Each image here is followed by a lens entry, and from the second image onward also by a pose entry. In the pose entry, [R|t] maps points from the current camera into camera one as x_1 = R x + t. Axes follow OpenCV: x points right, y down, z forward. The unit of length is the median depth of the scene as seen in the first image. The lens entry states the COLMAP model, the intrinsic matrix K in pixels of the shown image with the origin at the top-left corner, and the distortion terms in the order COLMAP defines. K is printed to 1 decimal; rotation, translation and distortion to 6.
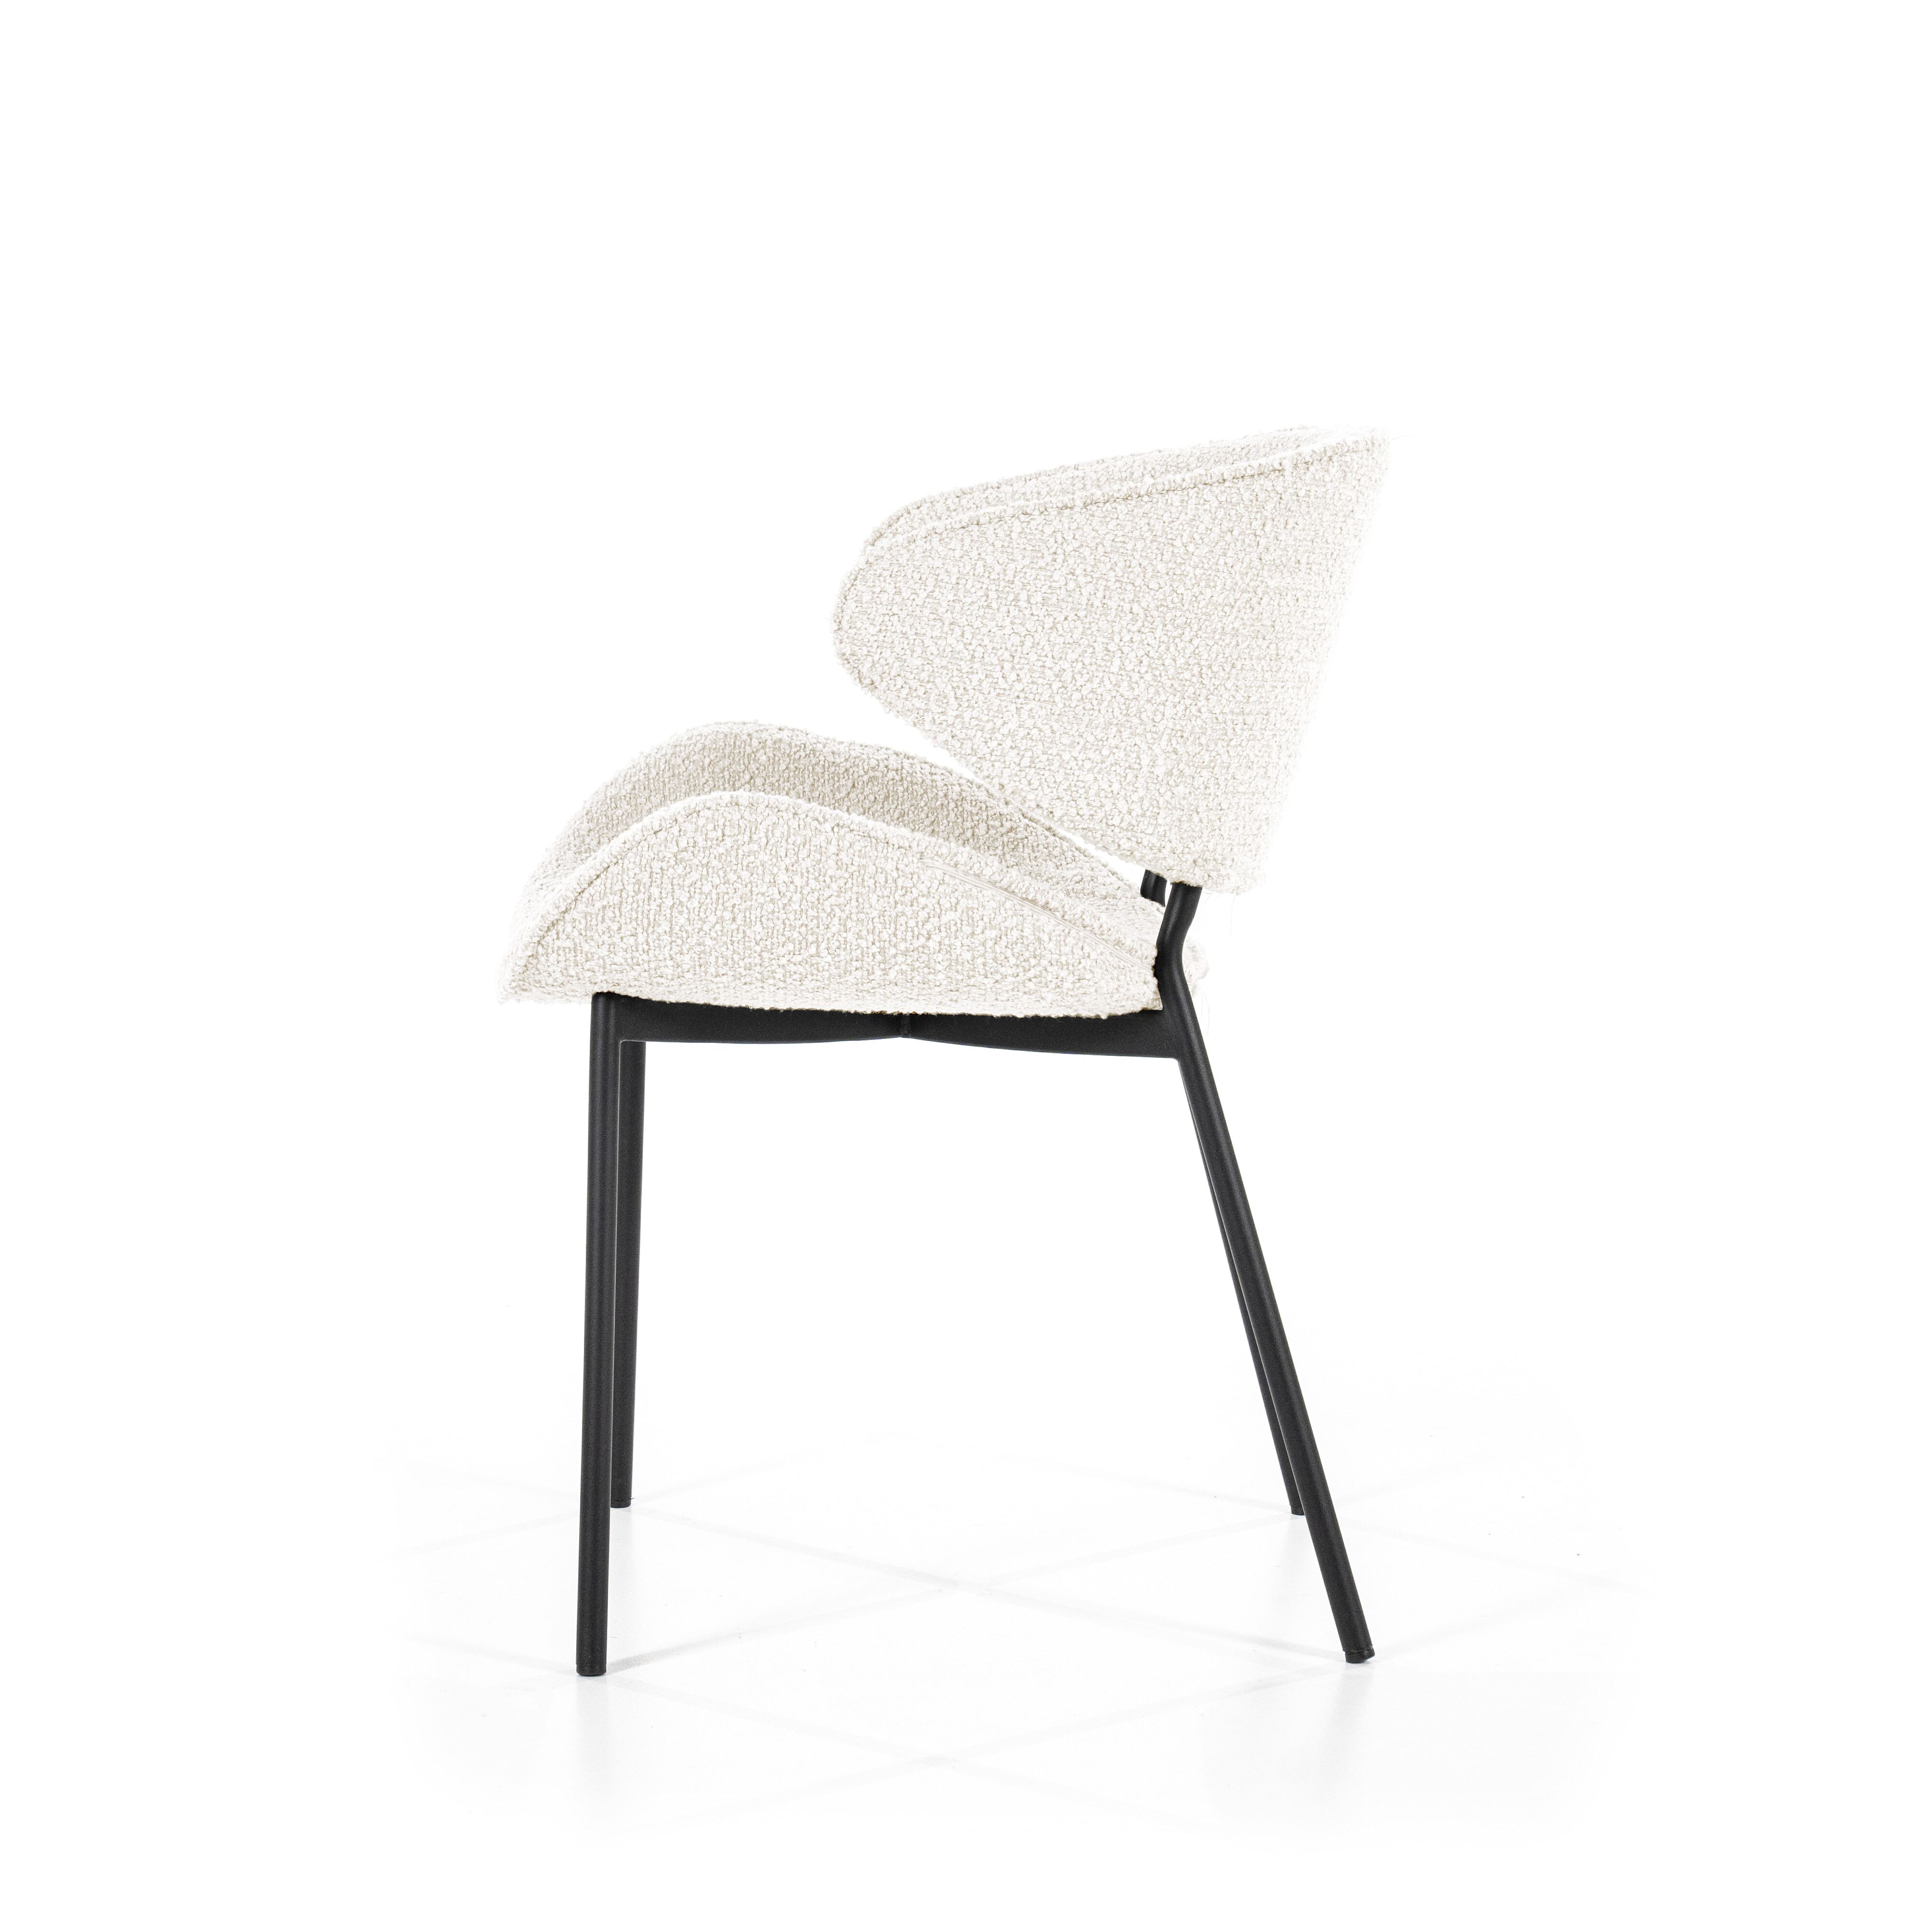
lens RADIAL K [[5505.0, 0, 966.0], [0, 5505.0, 966.0], [0, 0, 1]] dist [0.224345, 1.010863]
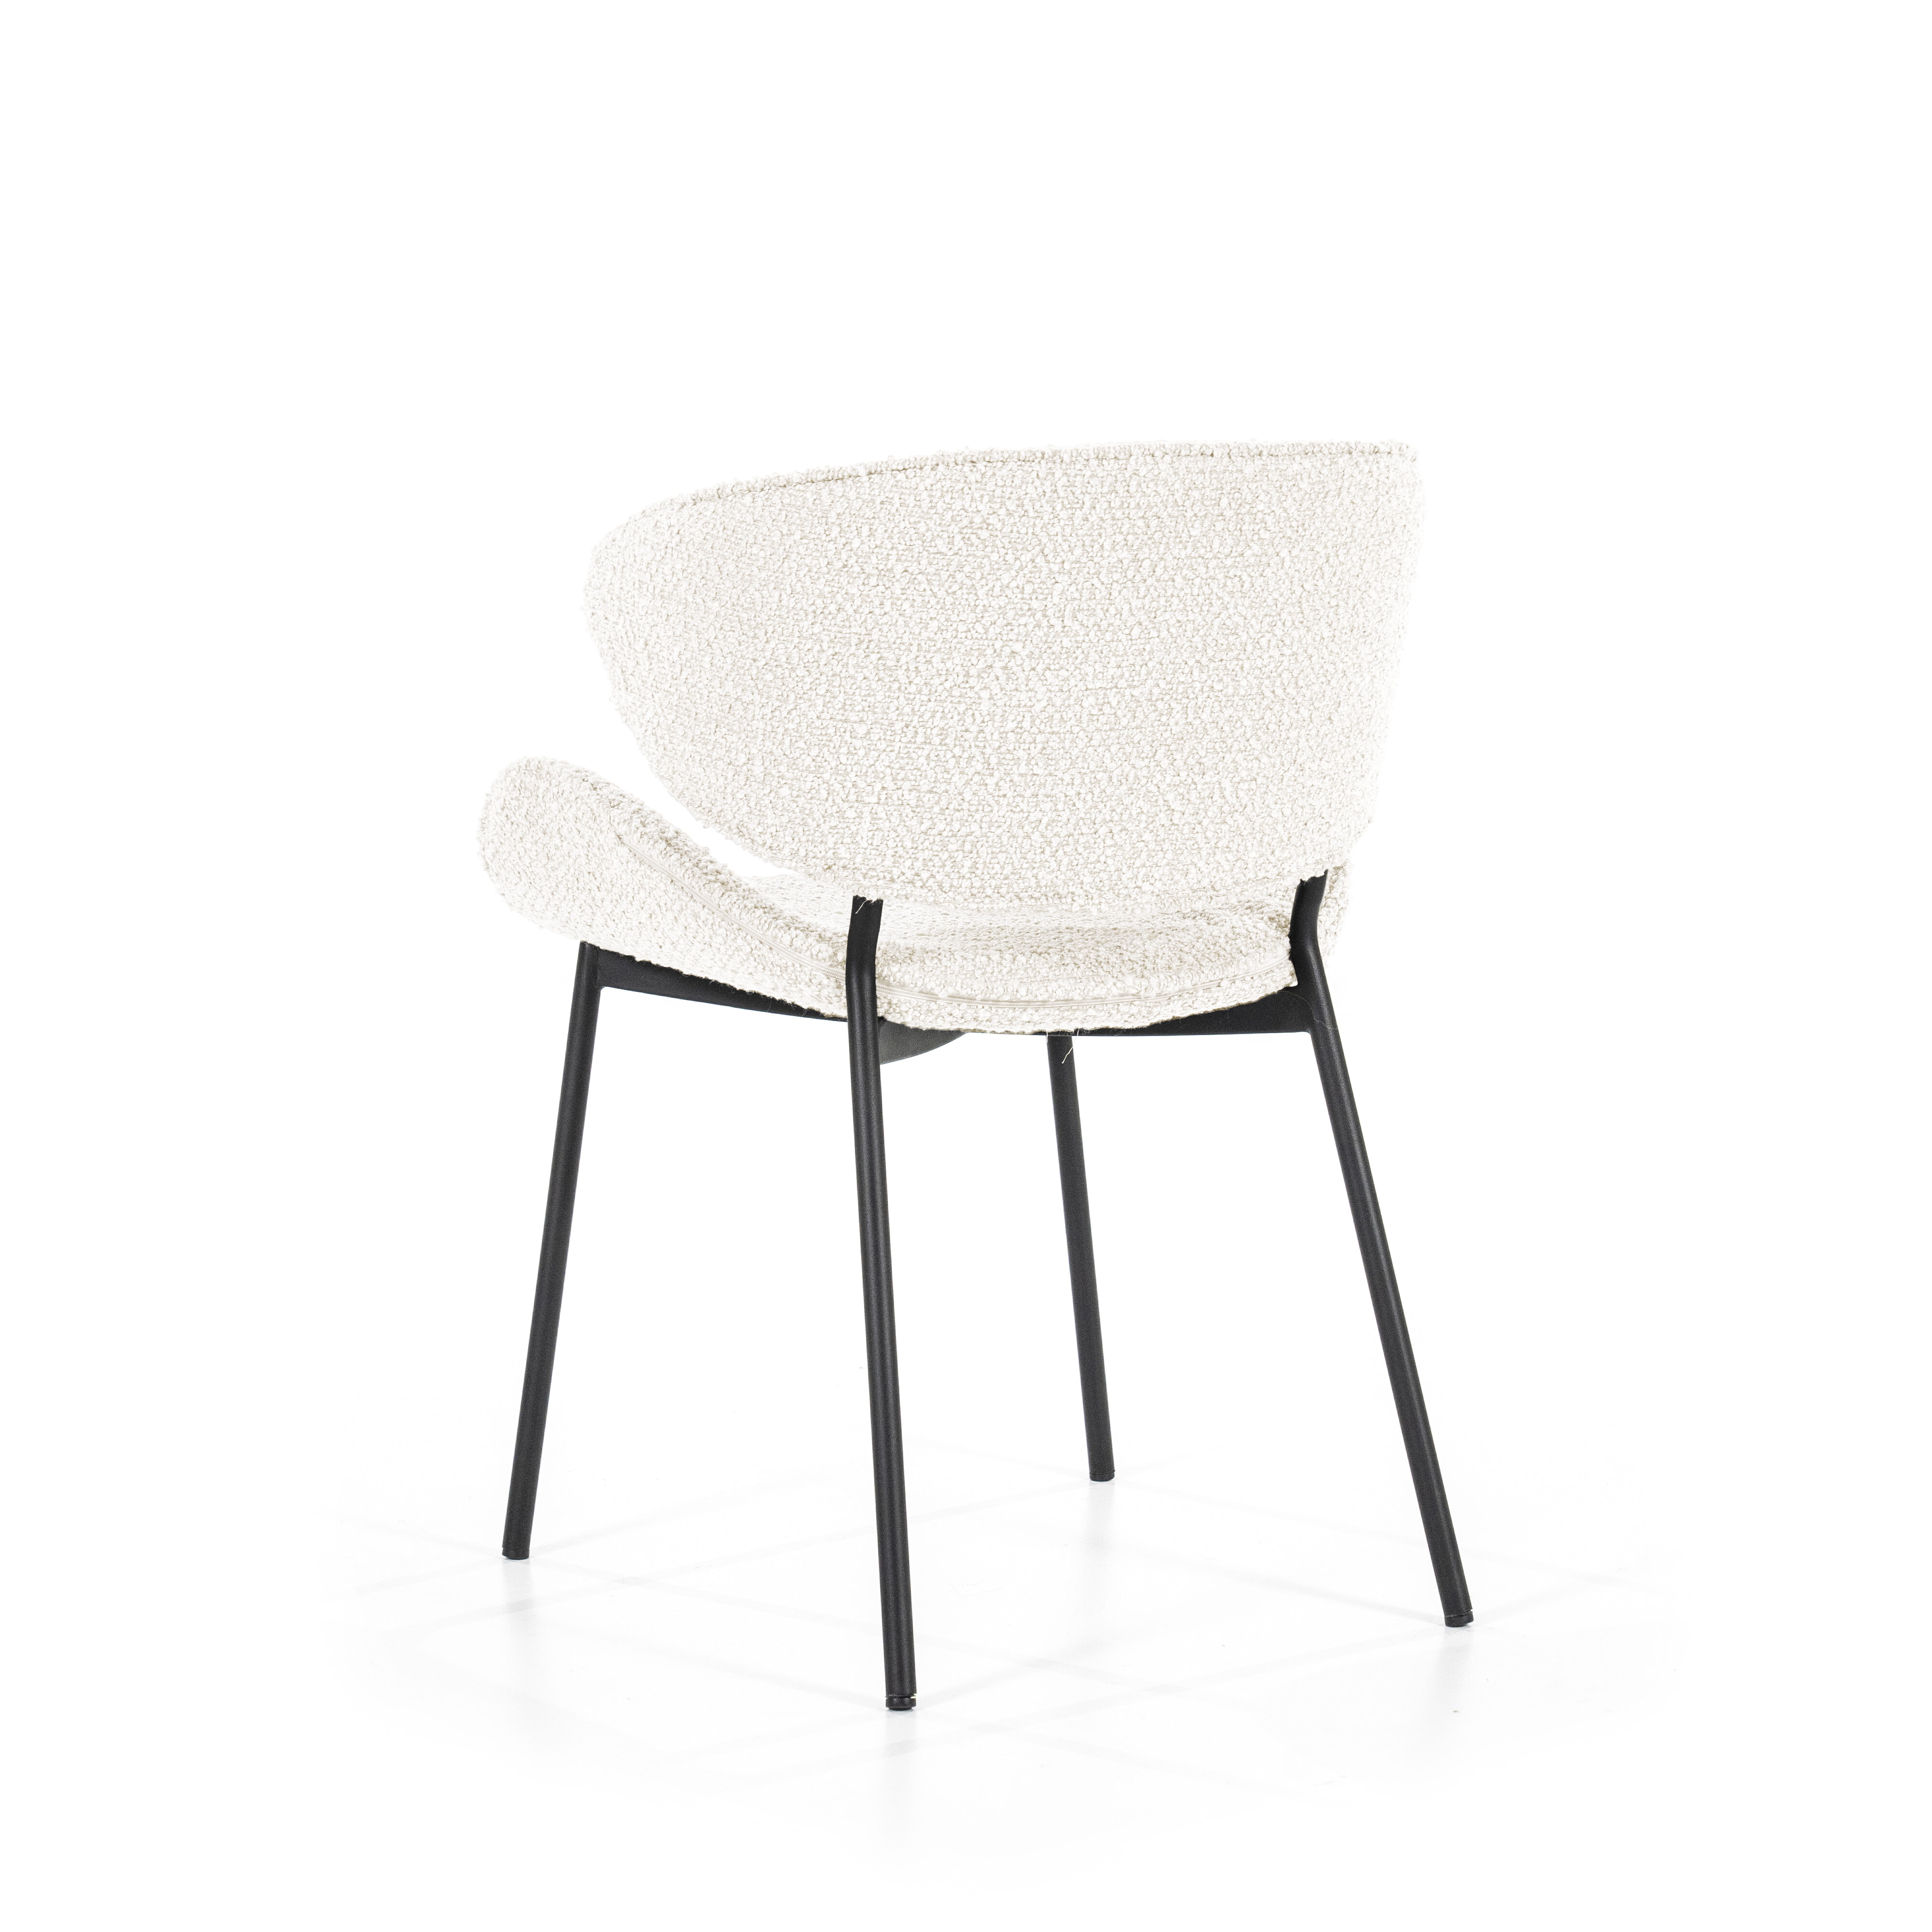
lens RADIAL K [[5505.0, 0, 966.0], [0, 5505.0, 966.0], [0, 0, 1]] dist [0.224345, 1.010863]
pose [[0.498936, 0.109130, -0.859740, 0.927209], [-0.105645, 0.992300, 0.064648, -0.069433], [0.860176, 0.058572, 0.506623, 0.530303]]
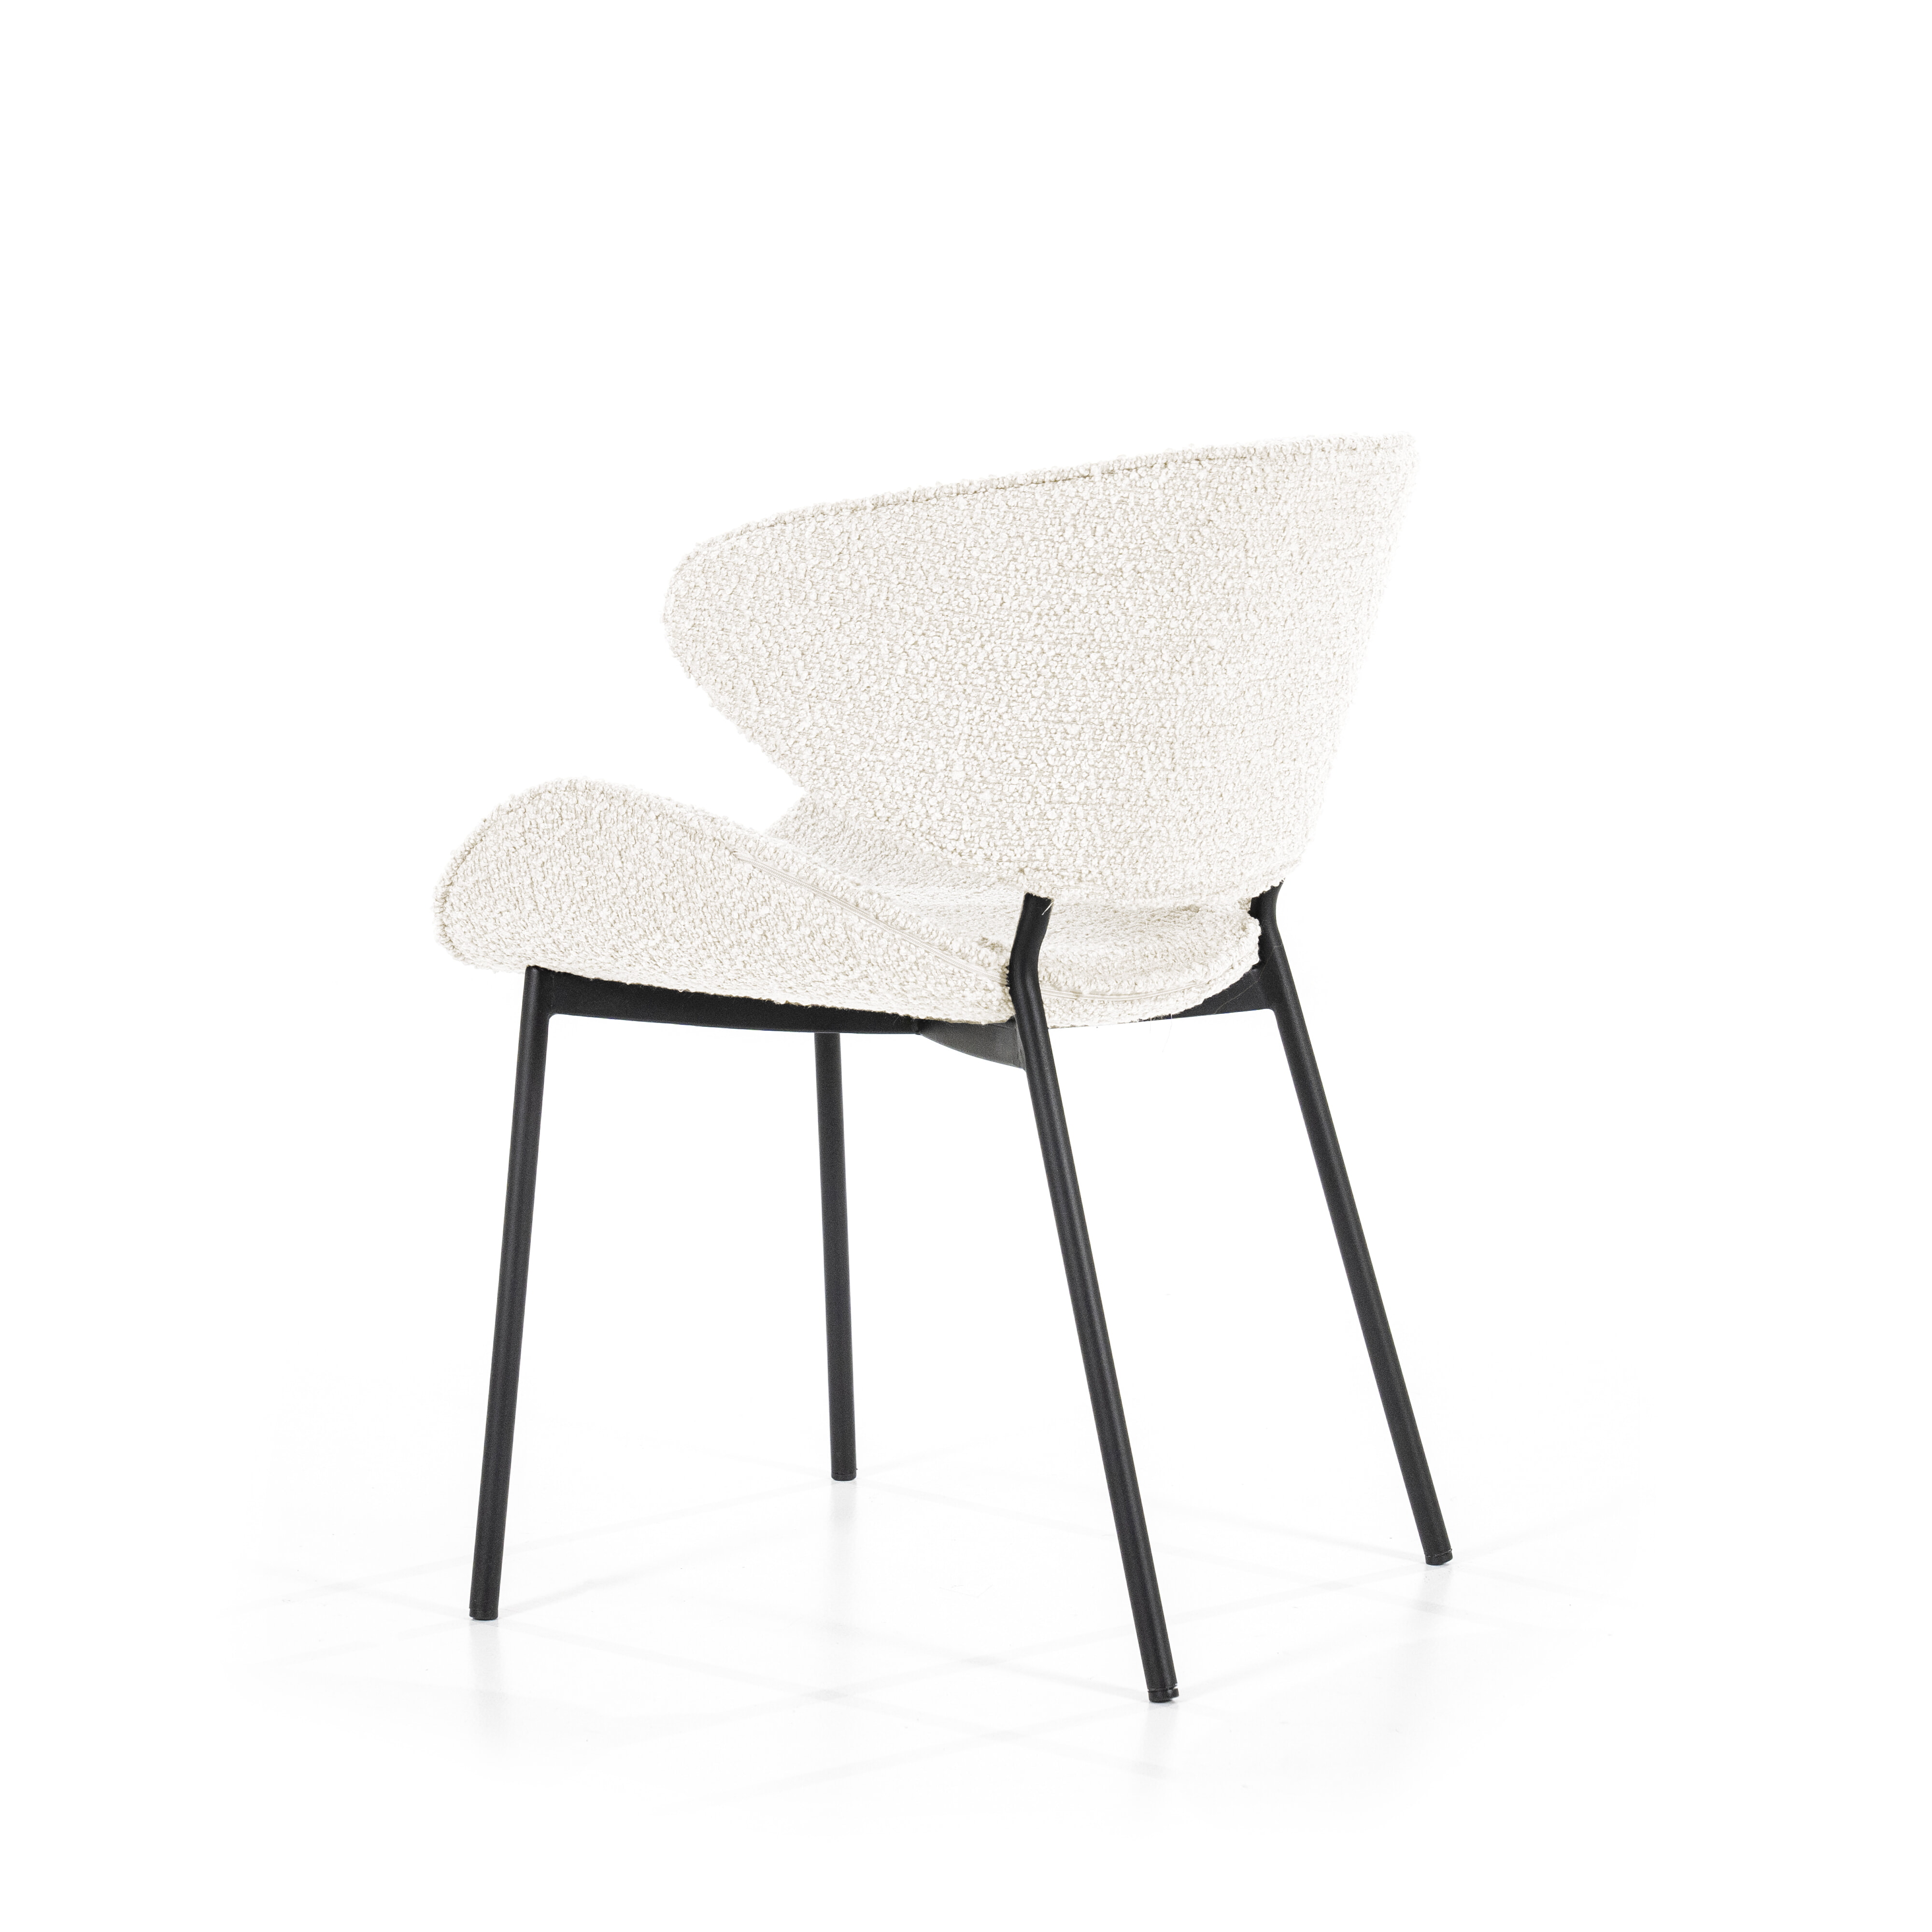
lens RADIAL K [[5505.0, 0, 966.0], [0, 5505.0, 966.0], [0, 0, 1]] dist [0.224345, 1.010863]
pose [[0.869058, 0.062236, -0.490781, 0.529261], [-0.061125, 0.997962, 0.018313, -0.019698], [0.490920, 0.014084, 0.871091, 0.138156]]
